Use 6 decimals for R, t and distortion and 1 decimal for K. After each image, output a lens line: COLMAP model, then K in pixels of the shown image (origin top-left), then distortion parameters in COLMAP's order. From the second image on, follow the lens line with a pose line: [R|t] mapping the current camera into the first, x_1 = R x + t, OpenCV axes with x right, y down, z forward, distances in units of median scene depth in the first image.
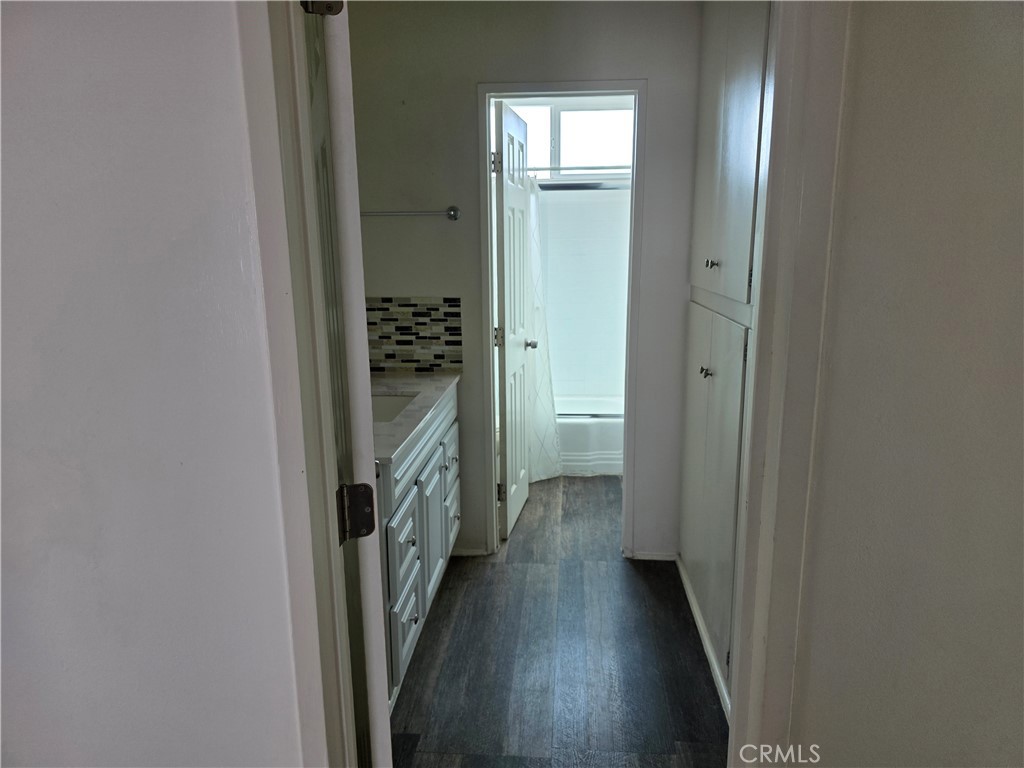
lens RADIAL K [[685.0, 0, 518.3], [0, 685.0, 384.8], [0, 0, 1]] dist [0.048340, -0.043293]
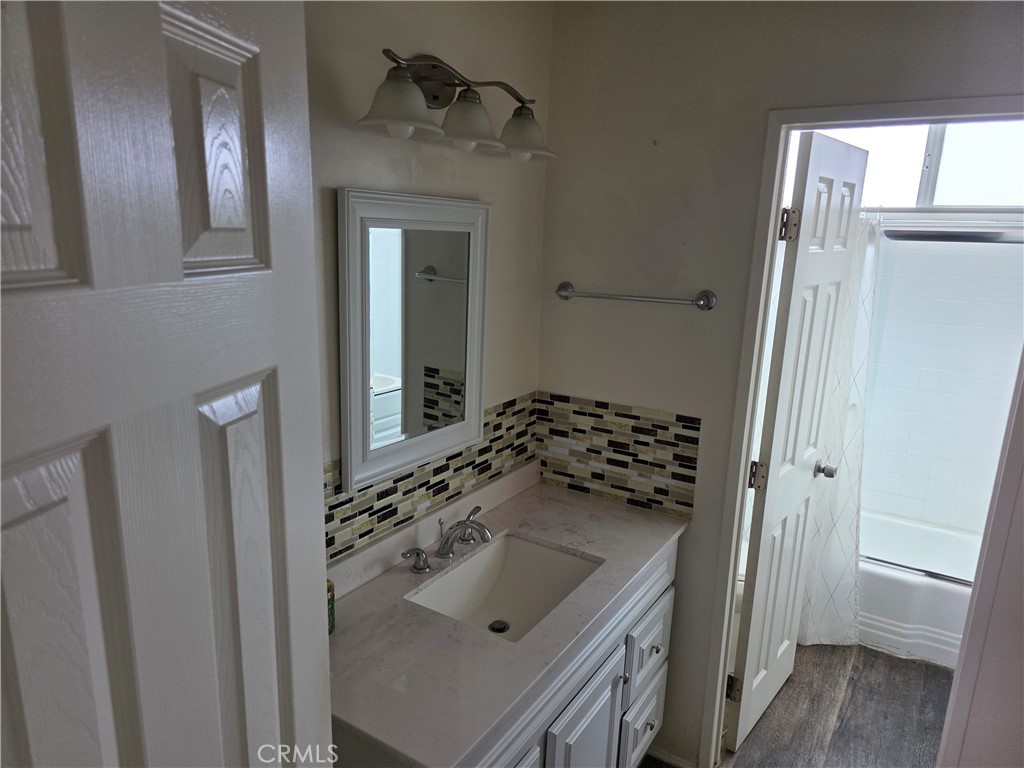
lens RADIAL K [[685.0, 0, 502.6], [0, 685.0, 382.6], [0, 0, 1]] dist [0.048340, -0.043293]
pose [[0.870161, 0.144435, -0.471125, 0.062542], [-0.136832, 0.989303, 0.050569, -0.167547], [0.473389, 0.020462, 0.880616, 0.285379]]
